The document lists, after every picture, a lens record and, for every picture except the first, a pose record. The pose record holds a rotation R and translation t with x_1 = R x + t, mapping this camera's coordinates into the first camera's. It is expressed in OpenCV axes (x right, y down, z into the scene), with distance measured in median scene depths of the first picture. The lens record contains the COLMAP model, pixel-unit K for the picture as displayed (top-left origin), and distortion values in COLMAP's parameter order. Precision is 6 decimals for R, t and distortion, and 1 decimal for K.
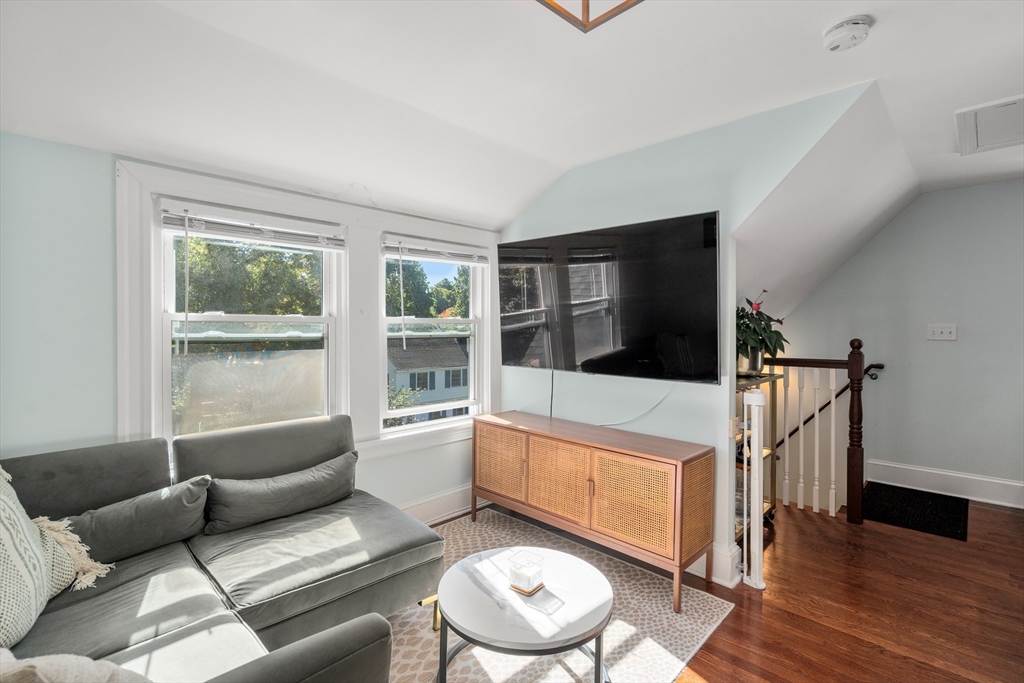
lens RADIAL K [[474.4, 0, 512.9], [0, 474.4, 333.7], [0, 0, 1]] dist [-0.000719, 0.000040]
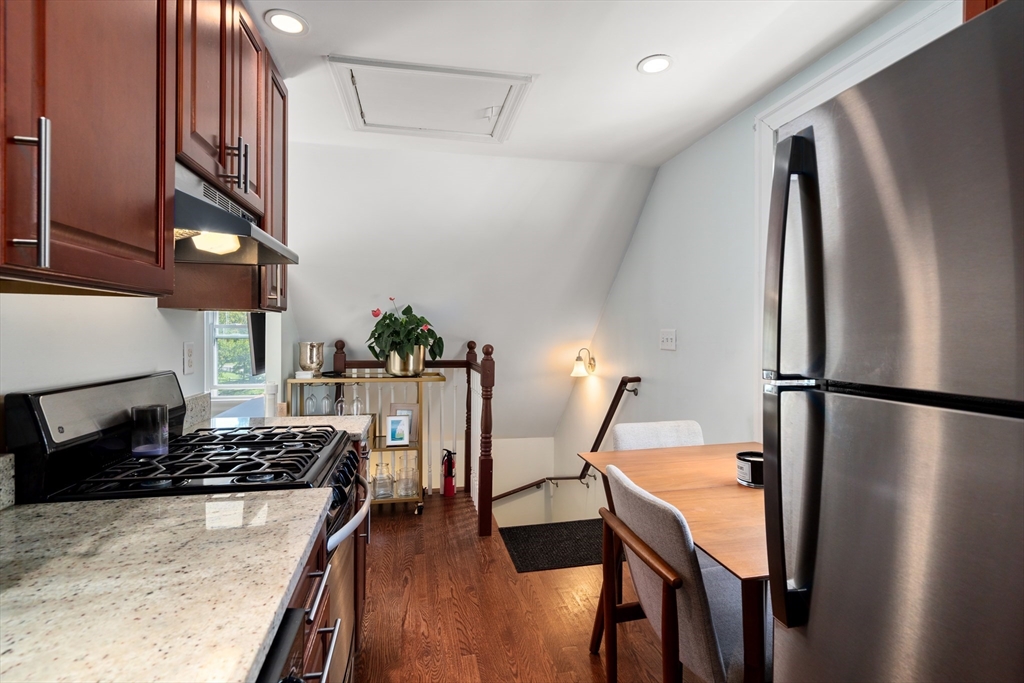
lens RADIAL K [[479.5, 0, 512.4], [0, 479.5, 339.3], [0, 0, 1]] dist [-0.002537, 0.000865]
pose [[0.834740, 0.013353, -0.550482, 1.857287], [-0.010667, 0.999910, 0.008080, -0.012233], [0.550540, -0.000873, 0.834808, 0.308695]]
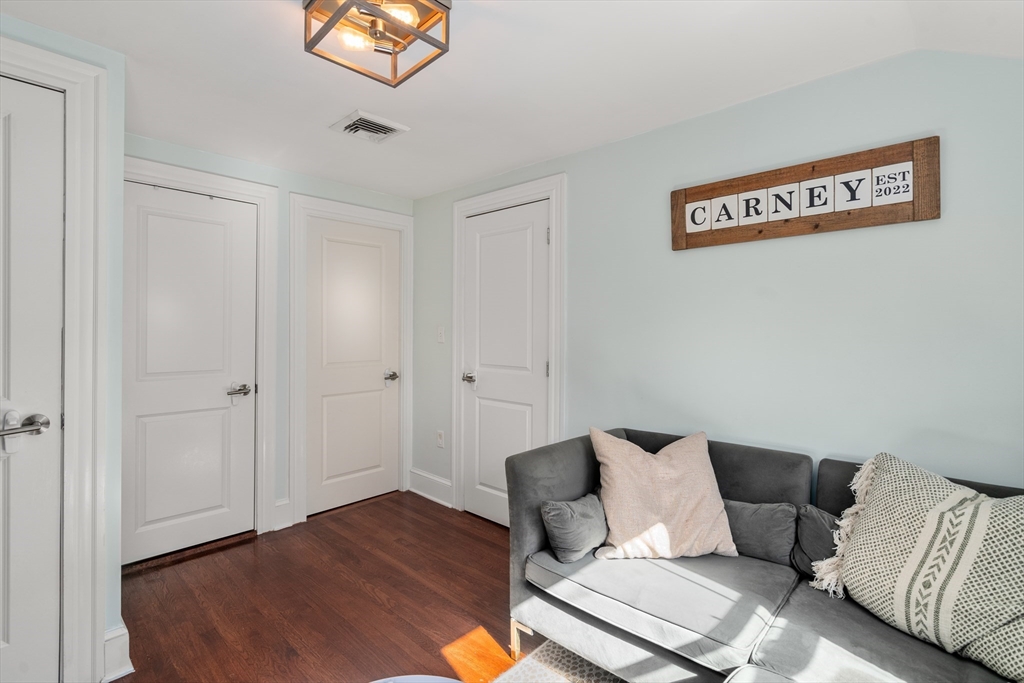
lens RADIAL K [[493.6, 0, 515.0], [0, 493.6, 331.1], [0, 0, 1]] dist [0.000530, 0.000577]
pose [[-0.999723, -0.005718, -0.022841, -0.090000], [-0.006121, 0.999827, 0.017591, -0.028437], [0.022736, 0.017726, -0.999584, 1.253321]]
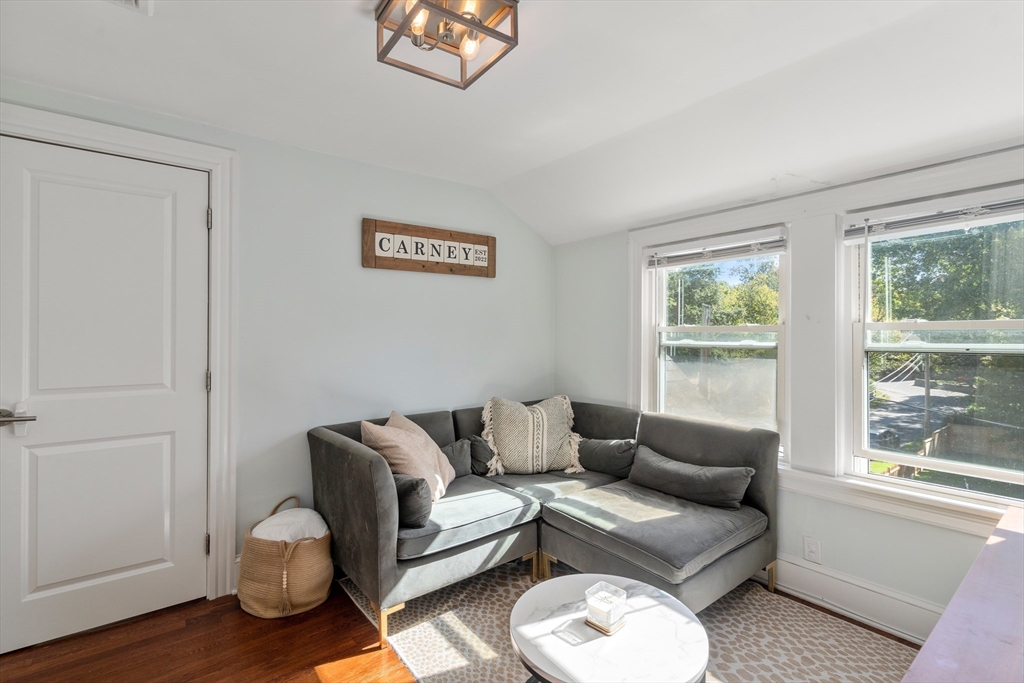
lens RADIAL K [[470.0, 0, 512.0], [0, 470.0, 341.5], [0, 0, 1]] dist [-0.003331, -0.000259]
pose [[-0.129433, 0.006546, -0.991567, 0.718685], [-0.010453, 0.999914, 0.007966, -0.006336], [0.991533, 0.011396, -0.129354, 0.725805]]
